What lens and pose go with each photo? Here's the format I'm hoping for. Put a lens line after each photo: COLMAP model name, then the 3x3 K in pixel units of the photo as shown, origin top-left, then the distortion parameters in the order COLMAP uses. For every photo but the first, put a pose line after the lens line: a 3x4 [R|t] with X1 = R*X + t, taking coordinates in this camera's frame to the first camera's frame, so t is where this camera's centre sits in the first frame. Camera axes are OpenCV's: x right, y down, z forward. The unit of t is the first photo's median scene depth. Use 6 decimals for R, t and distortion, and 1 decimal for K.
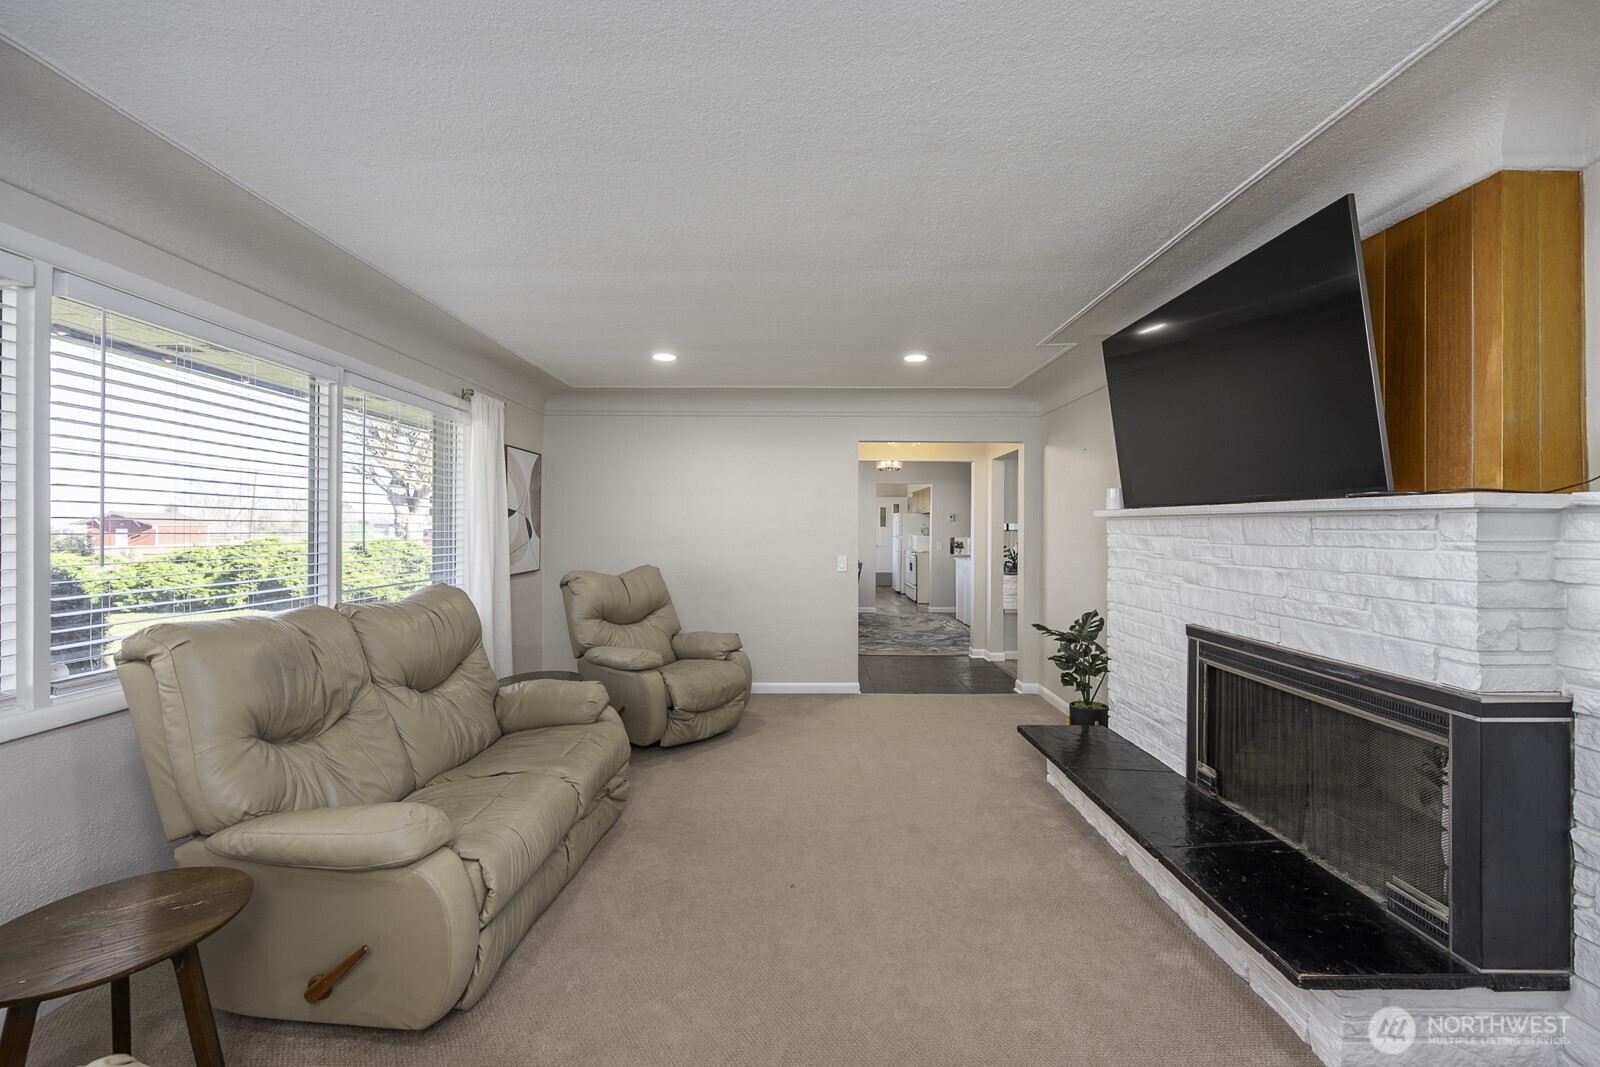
lens RADIAL K [[634.9, 0, 801.8], [0, 634.9, 529.7], [0, 0, 1]] dist [-0.001209, 0.000157]
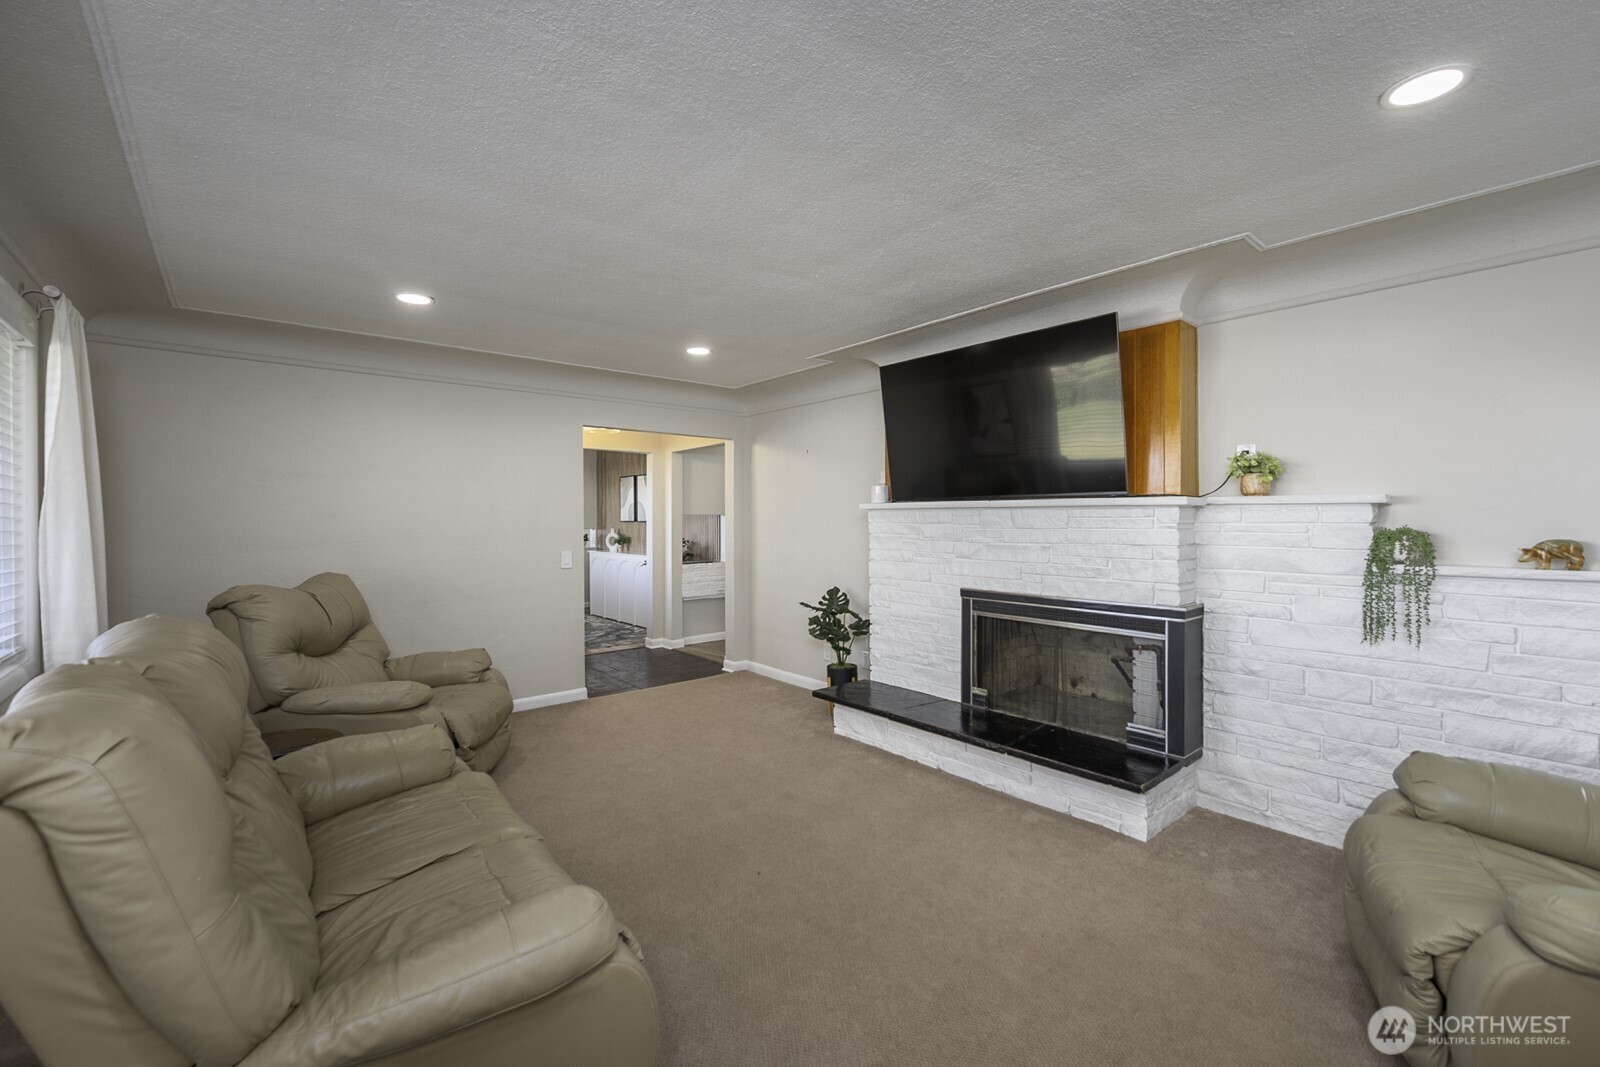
lens RADIAL K [[634.9, 0, 836.3], [0, 634.9, 524.8], [0, 0, 1]] dist [-0.001209, 0.000157]
pose [[0.772649, -0.012972, 0.634701, -0.461739], [0.009288, 0.999915, 0.009130, -0.001662], [-0.634766, -0.001159, 0.772704, 0.118500]]
